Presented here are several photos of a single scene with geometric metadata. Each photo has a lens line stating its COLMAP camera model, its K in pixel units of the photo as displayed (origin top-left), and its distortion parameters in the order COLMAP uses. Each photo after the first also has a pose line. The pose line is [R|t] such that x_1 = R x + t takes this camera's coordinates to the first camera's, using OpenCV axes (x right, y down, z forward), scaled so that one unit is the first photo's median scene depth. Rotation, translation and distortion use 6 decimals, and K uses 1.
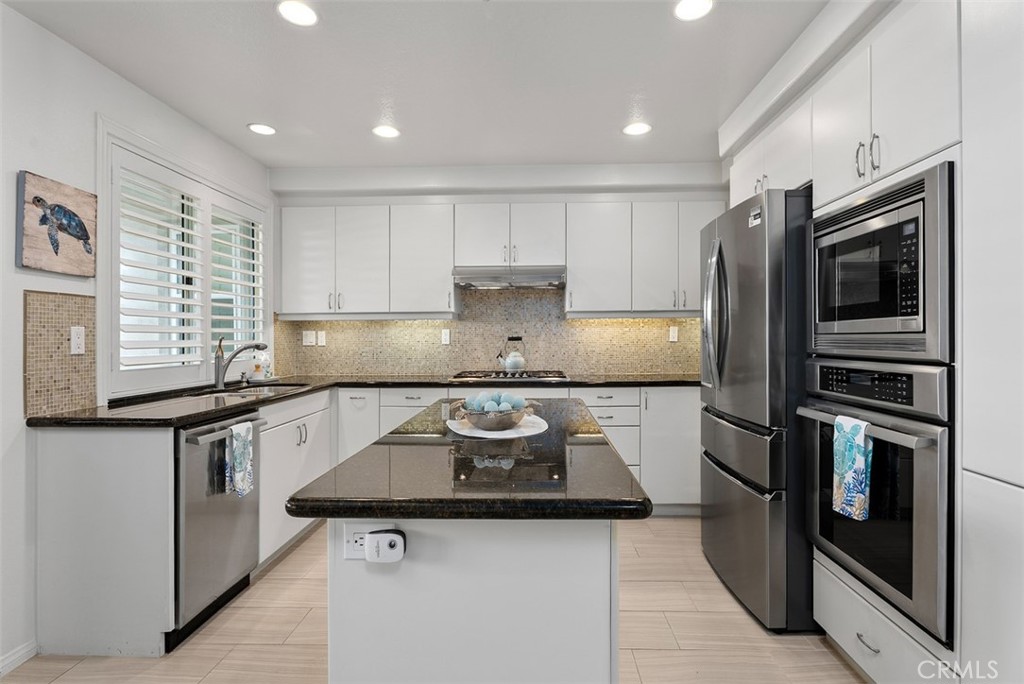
lens RADIAL K [[620.8, 0, 491.0], [0, 620.8, 335.2], [0, 0, 1]] dist [-0.009133, -0.002064]
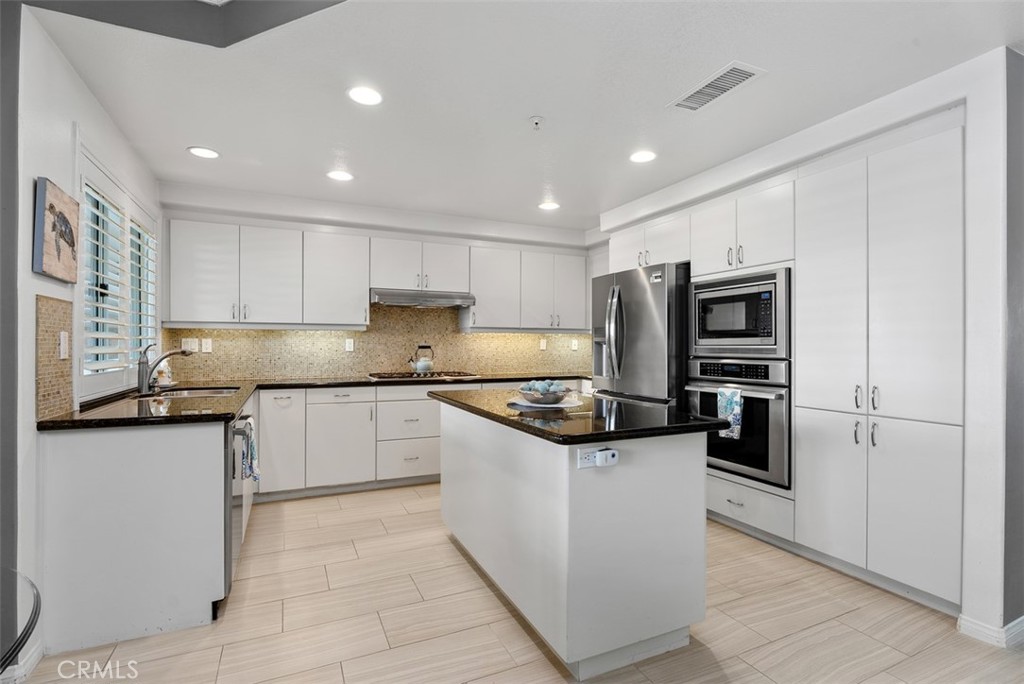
lens RADIAL K [[542.6, 0, 512.0], [0, 542.6, 342.0], [0, 0, 1]] dist [-0.014965, 0.000377]
pose [[0.894946, 0.011652, 0.446023, -0.412000], [-0.008927, 0.999926, -0.008210, 0.003595], [-0.446086, 0.003365, 0.894984, -0.117790]]
